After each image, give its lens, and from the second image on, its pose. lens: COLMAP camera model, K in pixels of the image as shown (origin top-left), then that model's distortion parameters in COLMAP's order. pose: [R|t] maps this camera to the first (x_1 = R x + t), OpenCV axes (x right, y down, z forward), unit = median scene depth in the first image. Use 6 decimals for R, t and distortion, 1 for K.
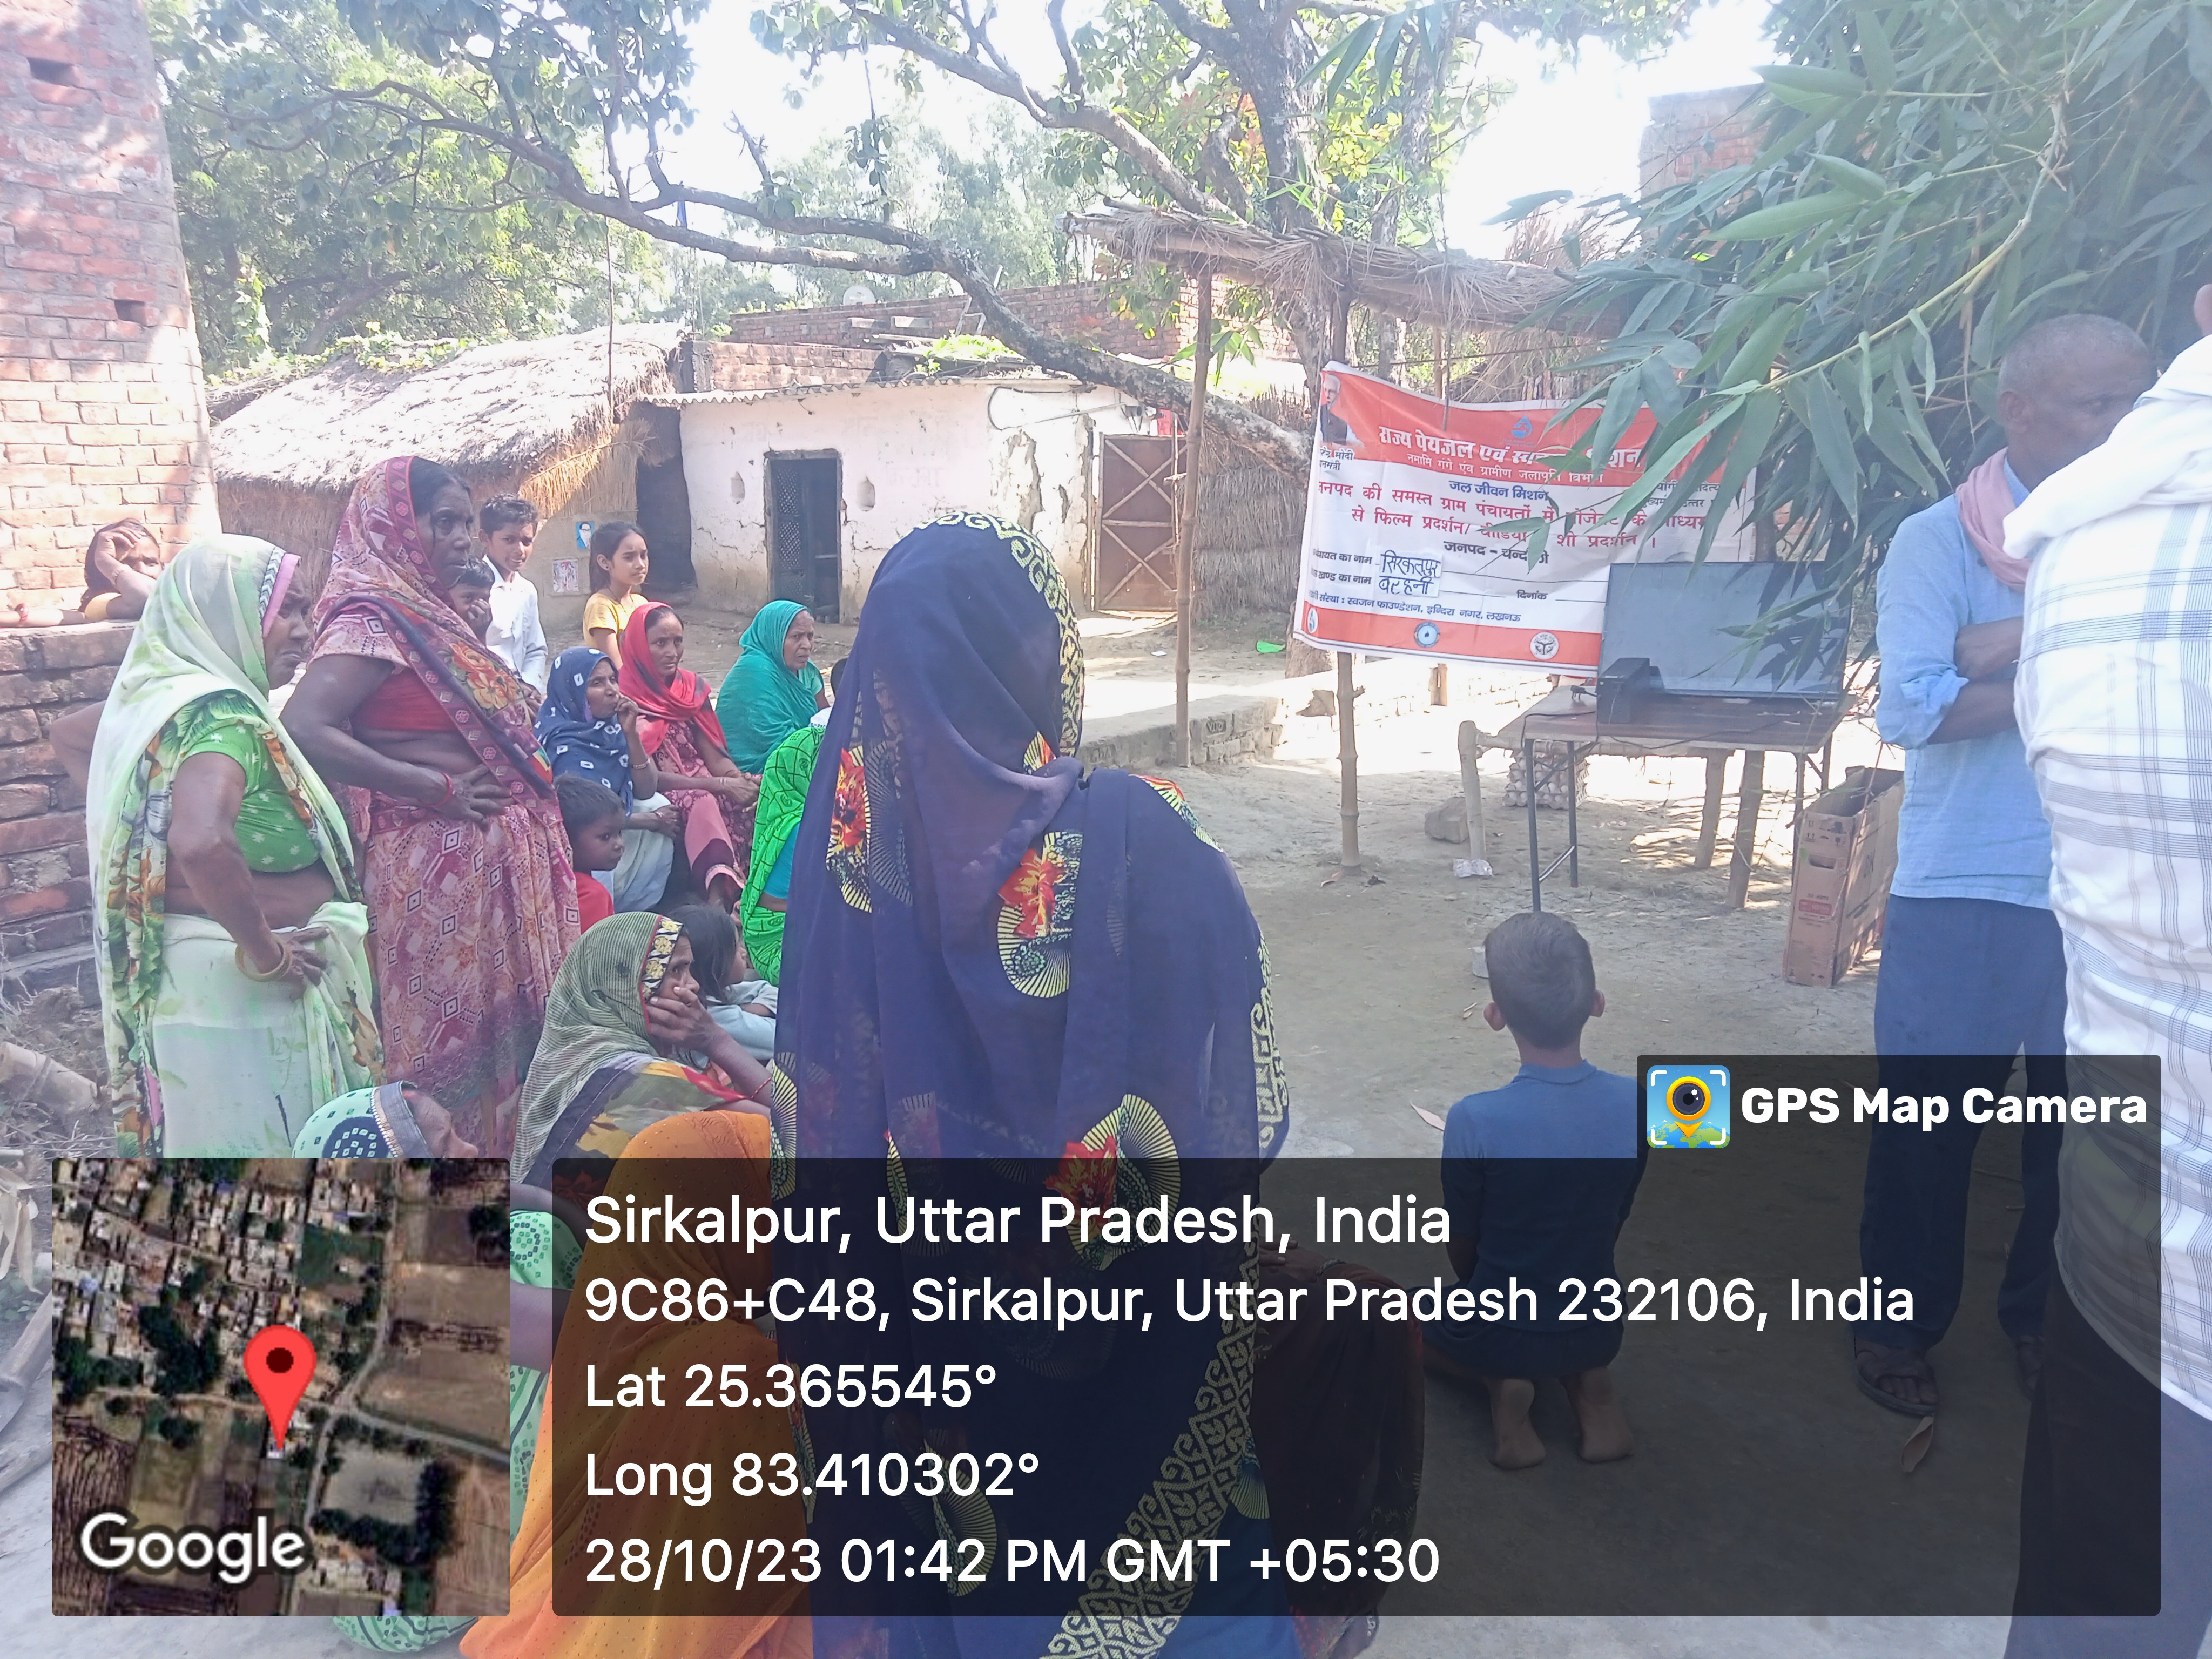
lens RADIAL K [[1738.2, 0, 1153.0], [0, 1738.2, 827.4], [0, 0, 1]] dist [0.010400, 0.009606]
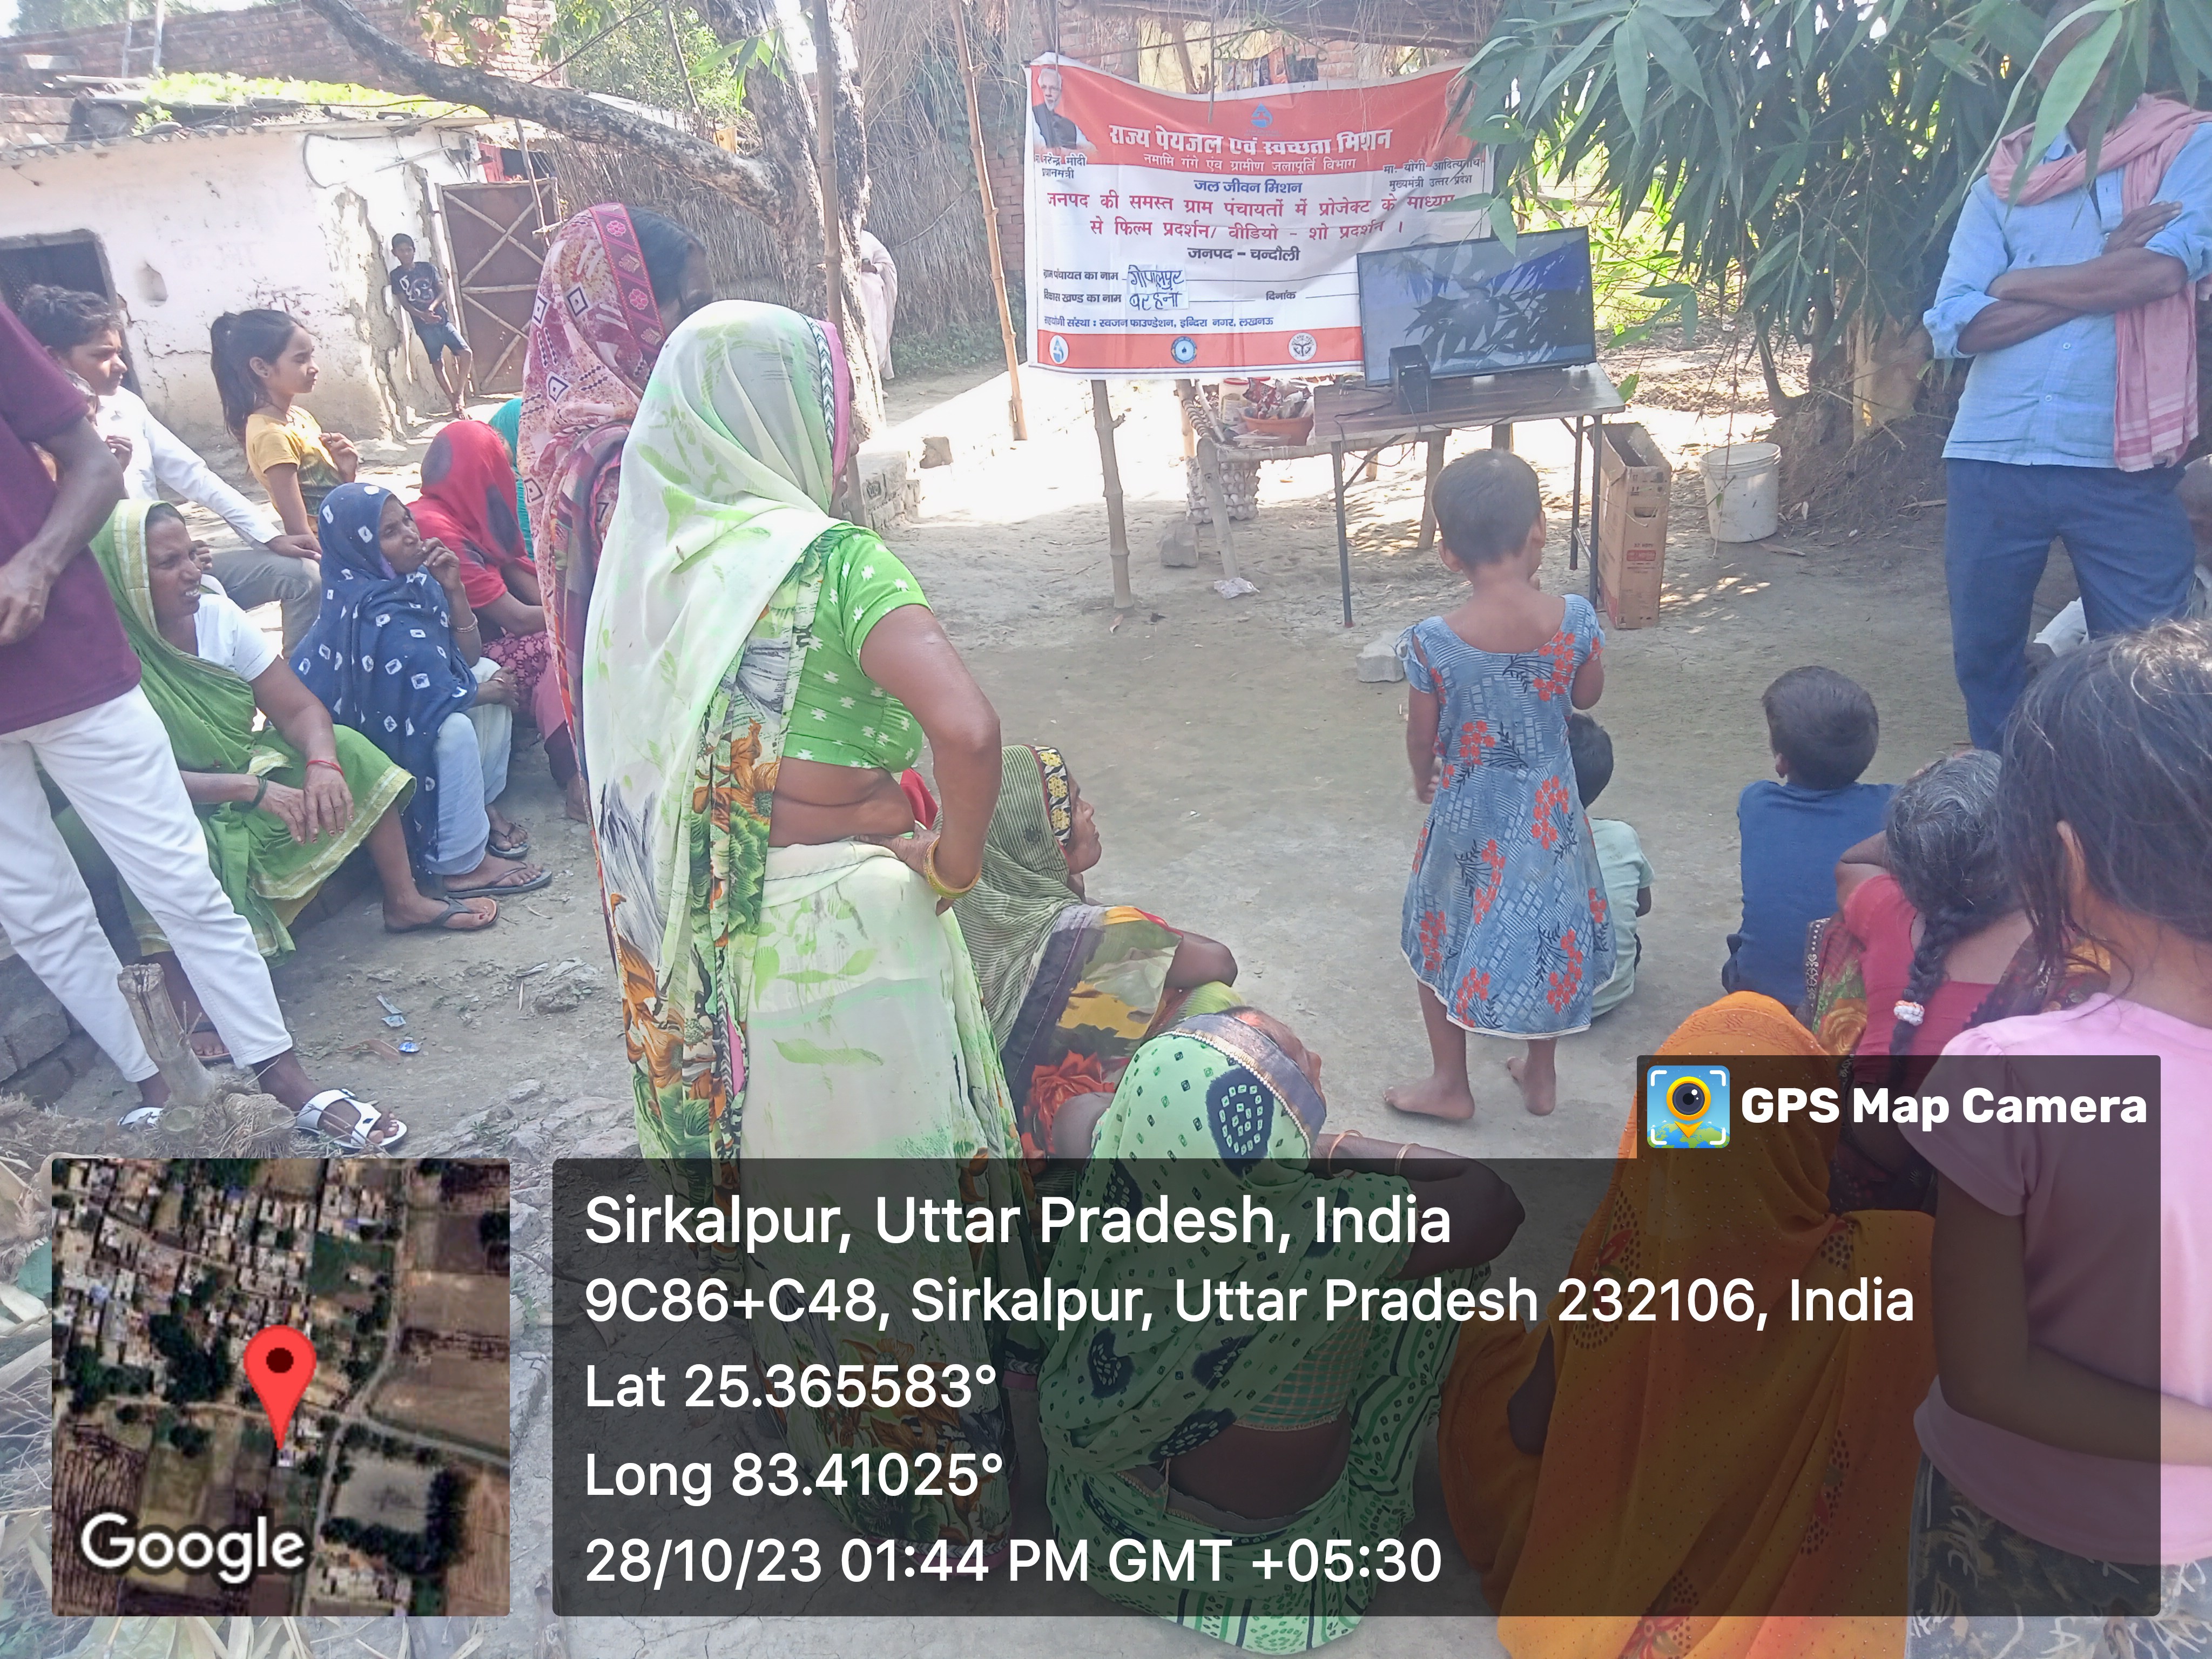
lens RADIAL K [[1741.1, 0, 1149.2], [0, 1741.1, 826.5], [0, 0, 1]] dist [0.013170, 0.005658]
pose [[0.887225, -0.224833, 0.402843, -0.305173], [0.167483, 0.970605, 0.172845, -0.025313], [-0.429862, -0.085883, 0.898801, 0.123226]]
